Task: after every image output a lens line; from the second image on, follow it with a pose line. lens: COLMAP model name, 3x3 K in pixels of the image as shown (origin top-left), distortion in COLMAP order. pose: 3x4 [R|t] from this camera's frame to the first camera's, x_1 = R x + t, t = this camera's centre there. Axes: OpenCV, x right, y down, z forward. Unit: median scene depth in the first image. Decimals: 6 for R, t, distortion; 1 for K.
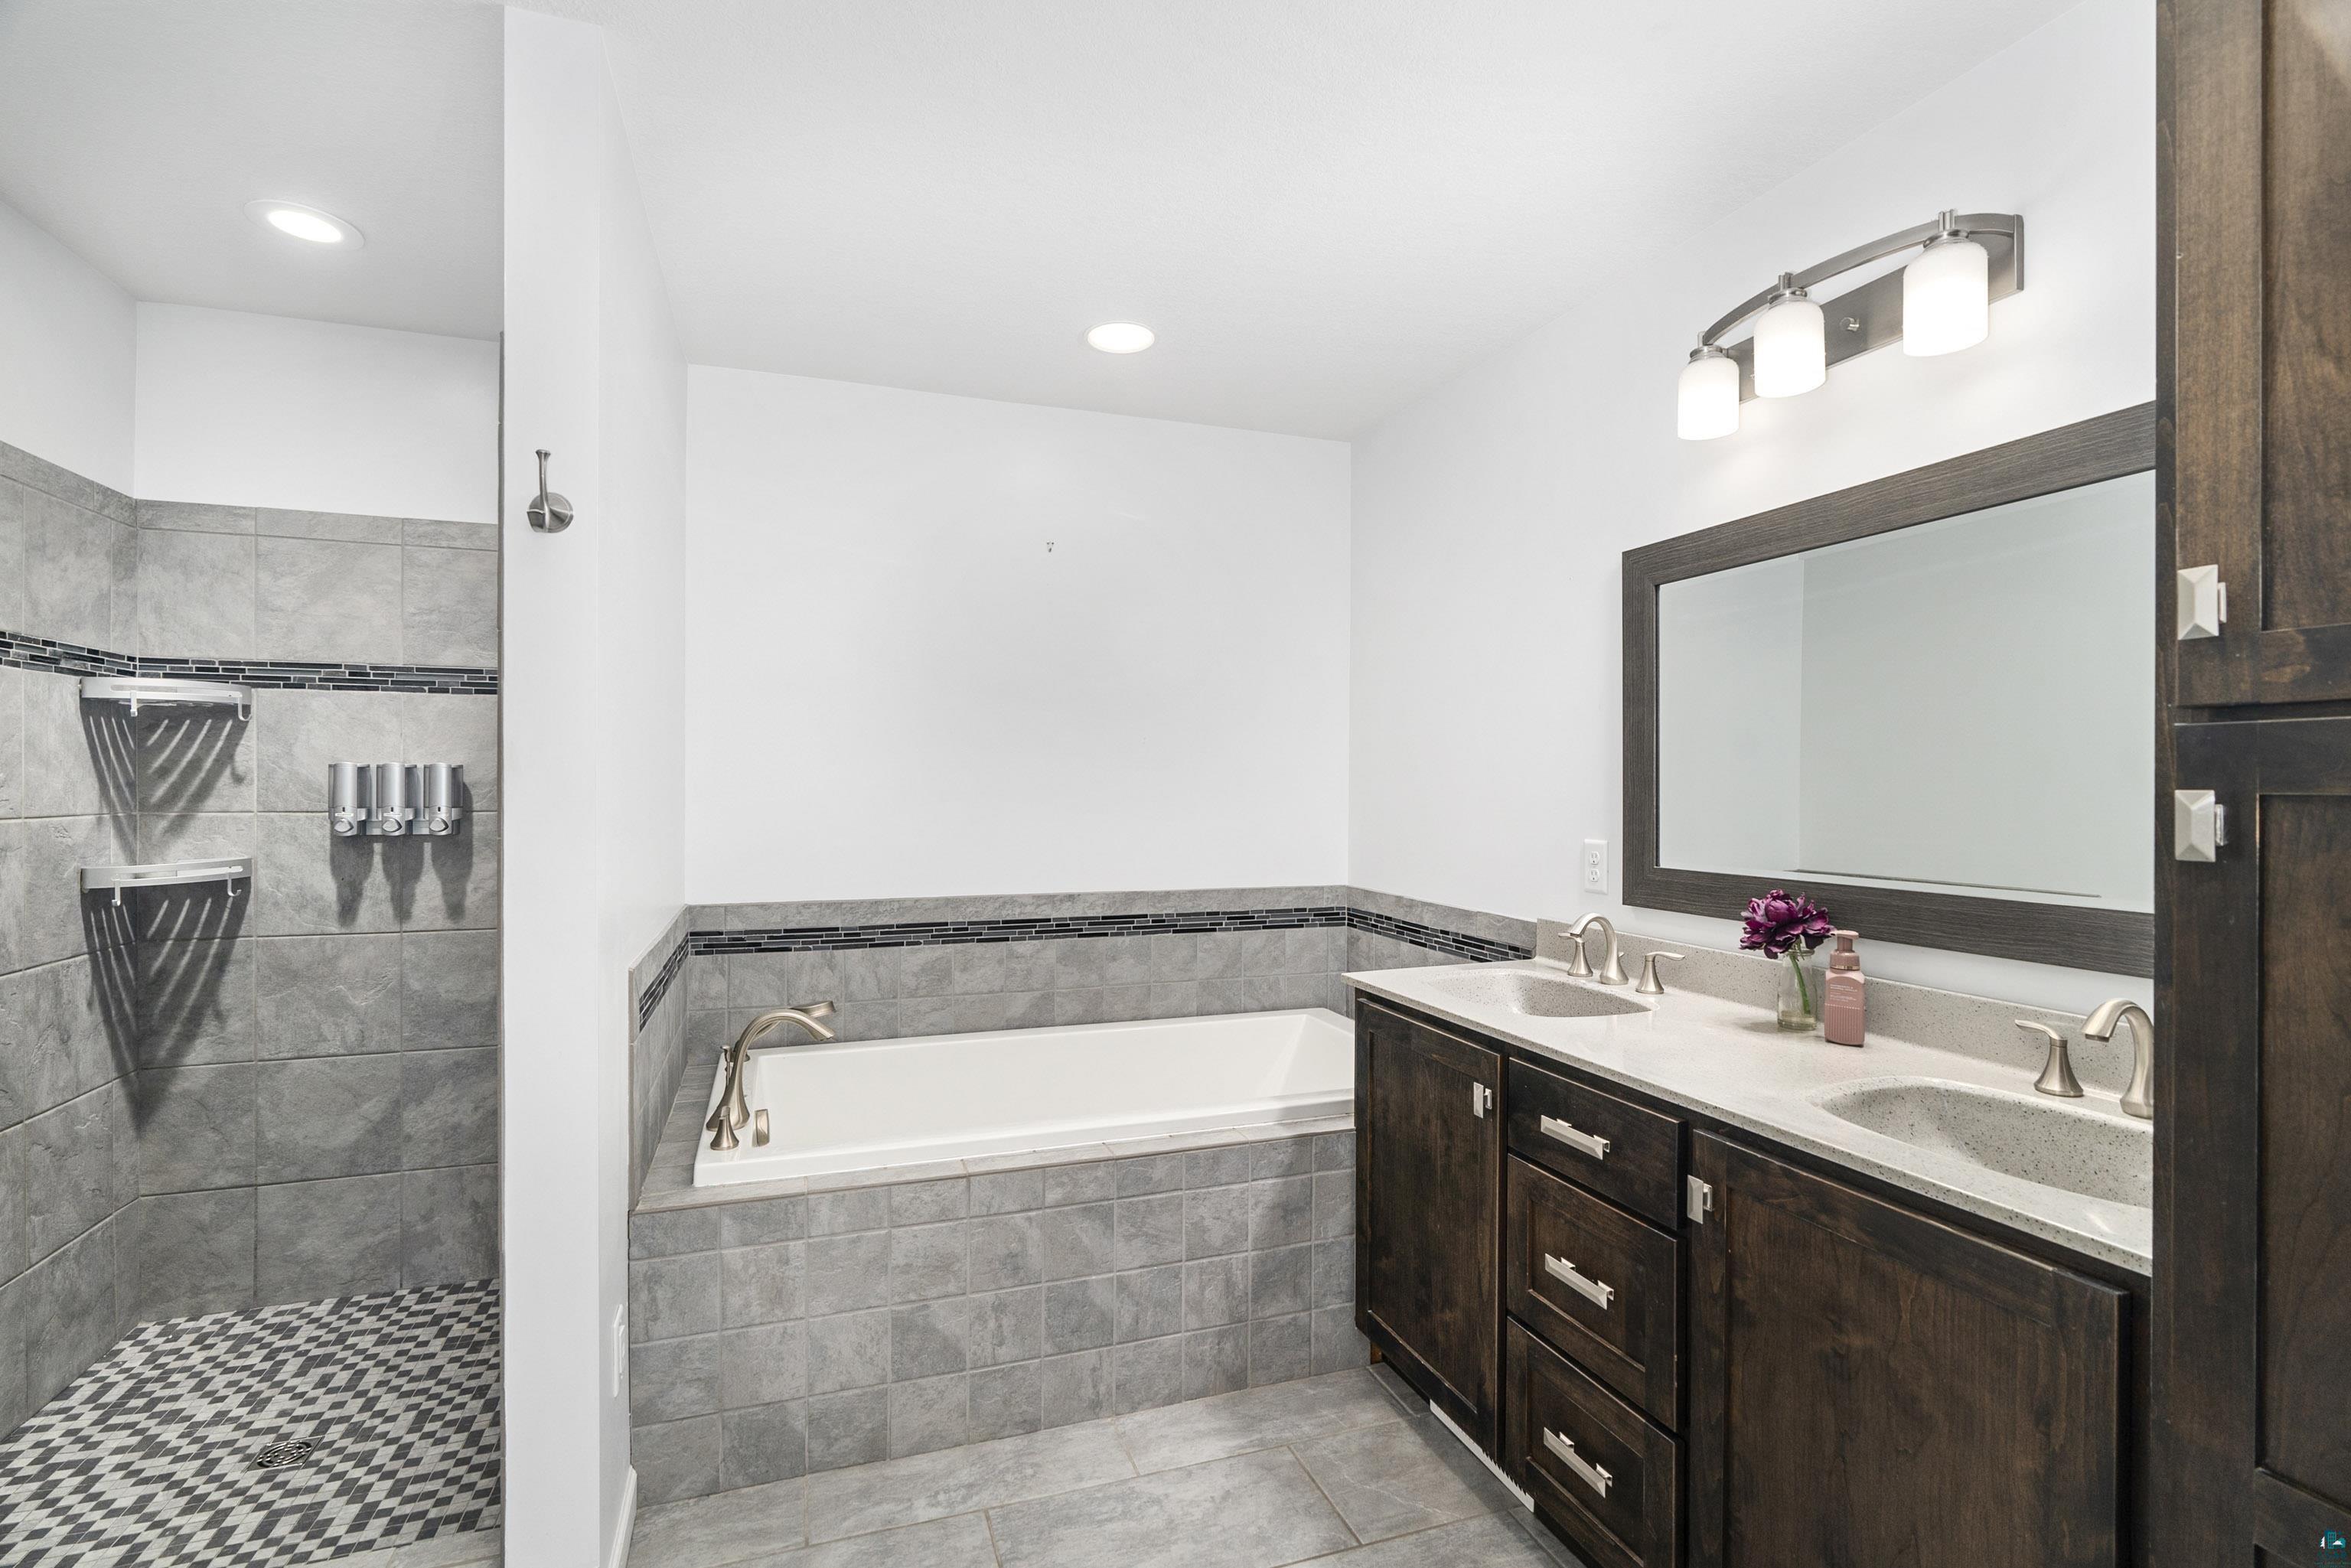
lens RADIAL K [[1079.5, 0, 1179.3], [0, 1079.5, 781.3], [0, 0, 1]] dist [-0.012617, 0.003981]
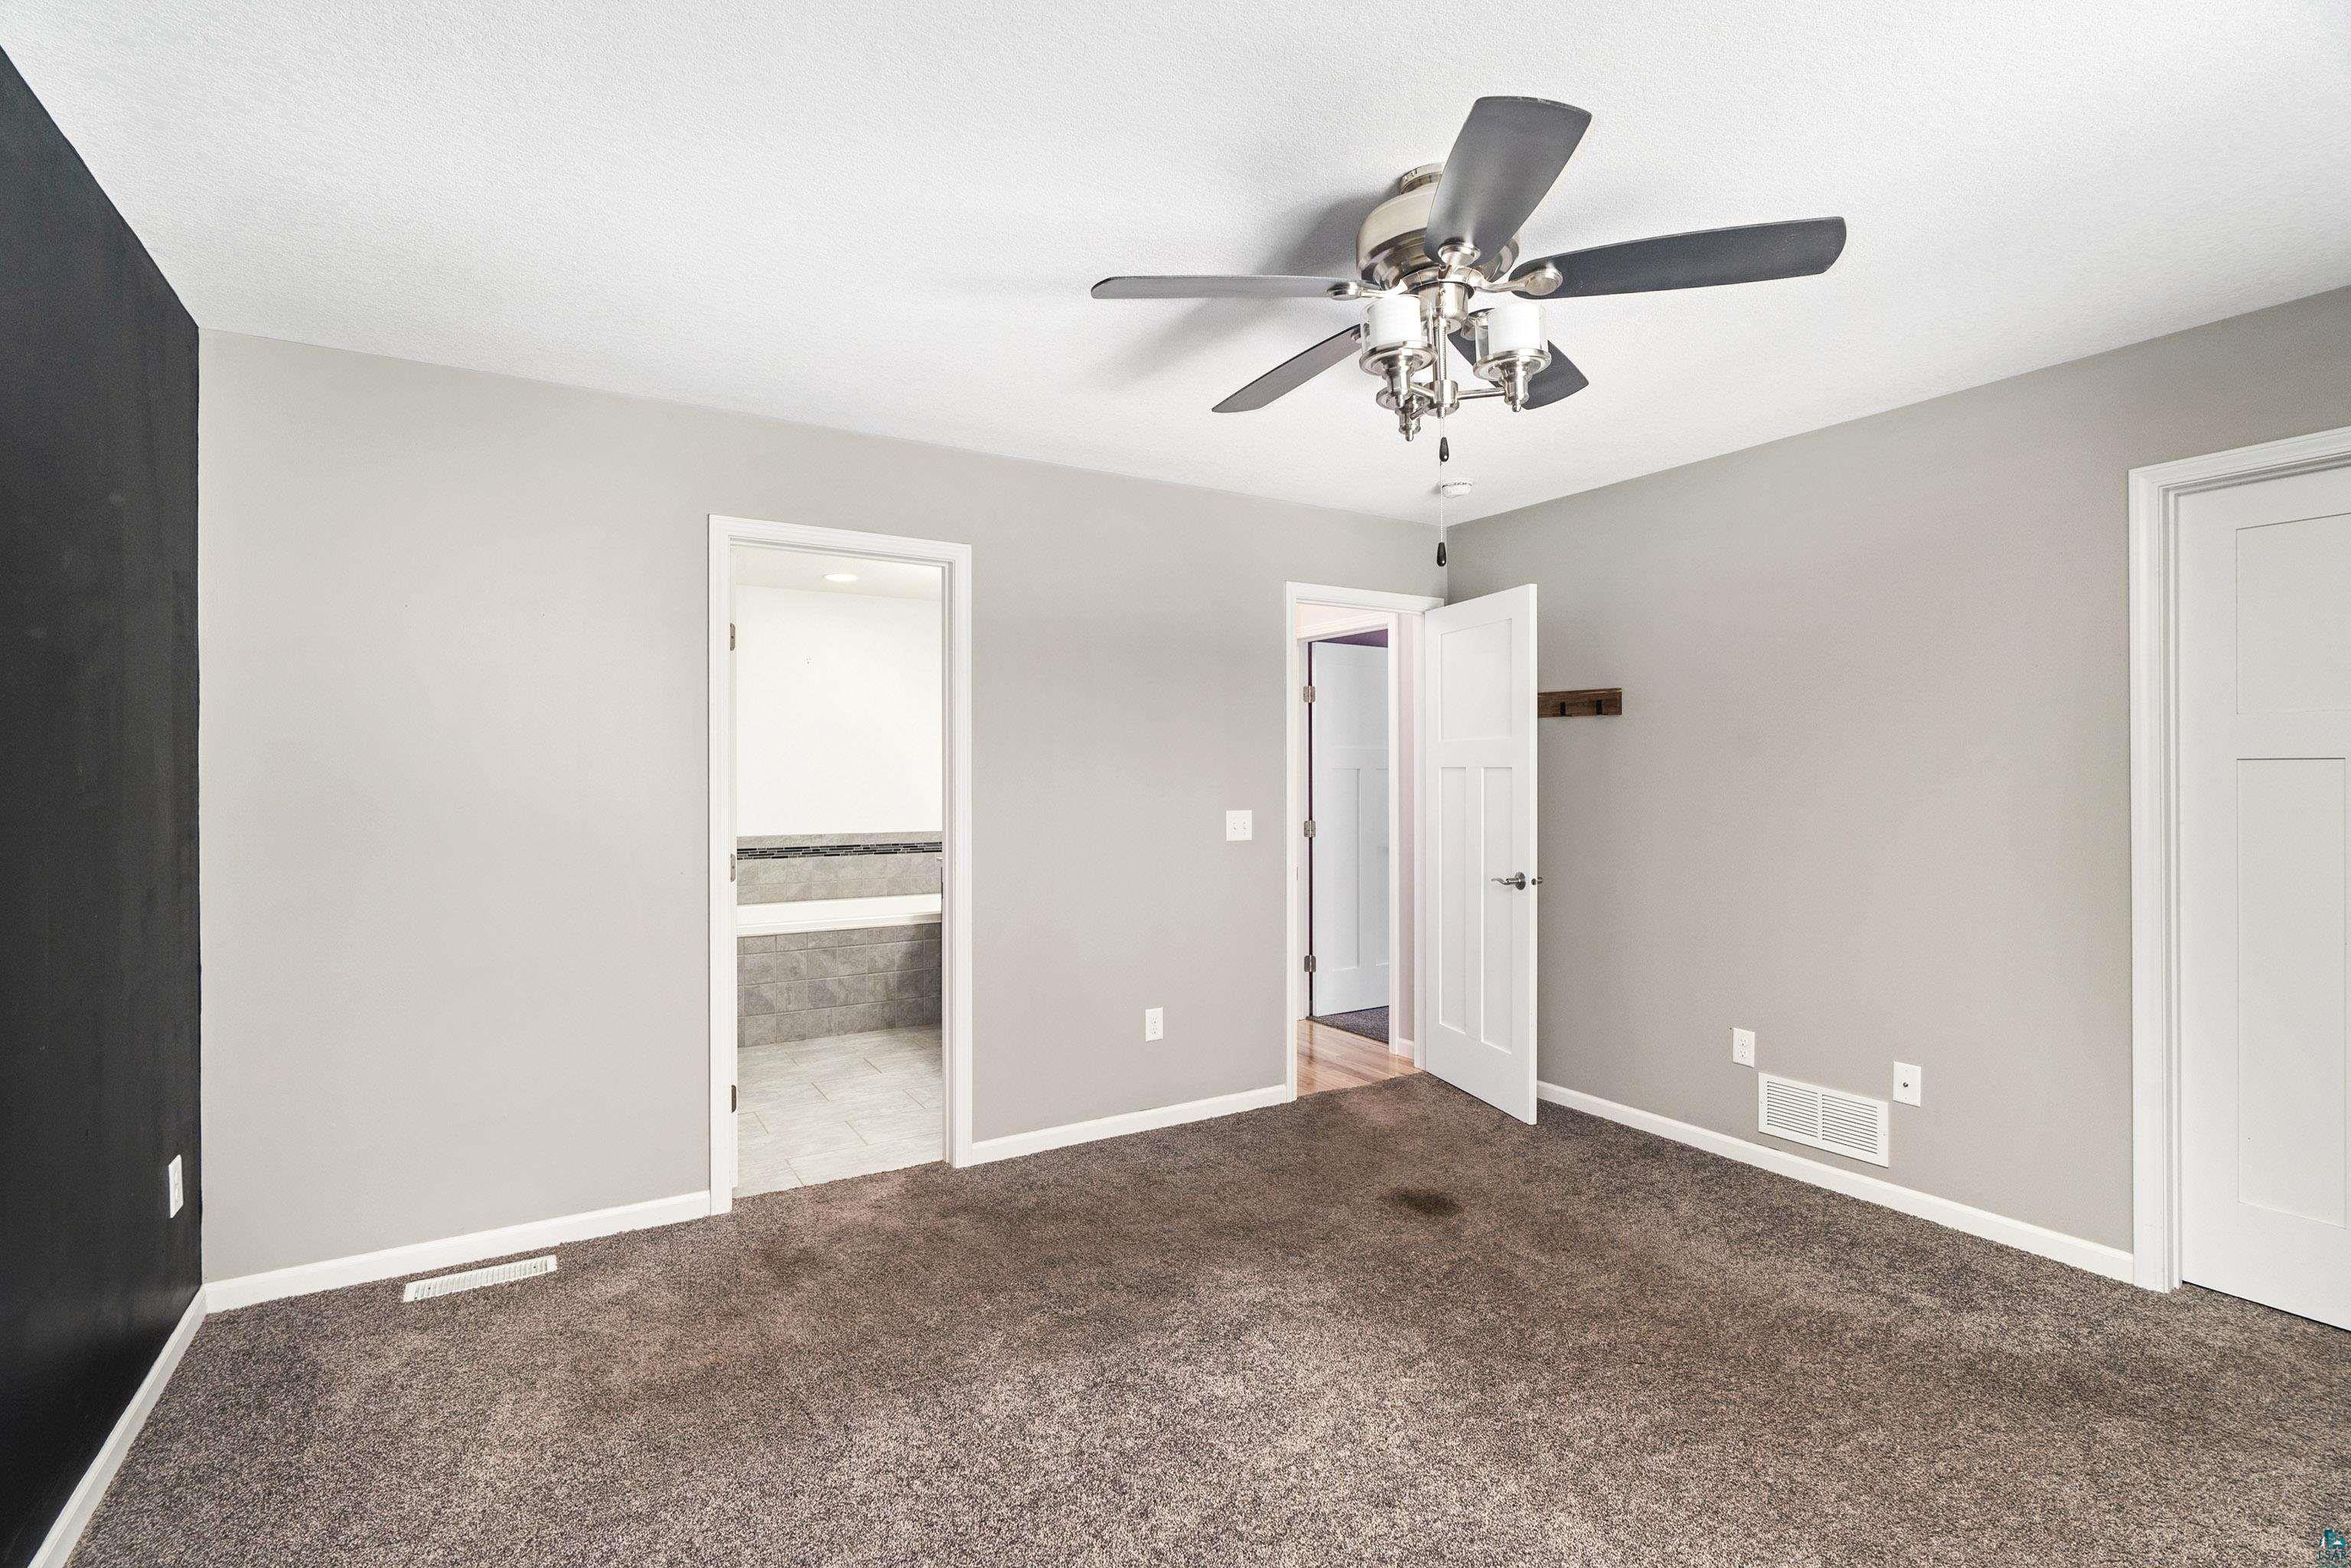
lens RADIAL K [[1079.5, 0, 1179.7], [0, 1079.5, 774.2], [0, 0, 1]] dist [-0.012617, 0.003981]
pose [[0.978017, -0.004569, 0.208474, 0.140412], [0.004064, 0.999988, 0.002848, -0.010973], [-0.208484, -0.001938, 0.978024, -1.138826]]
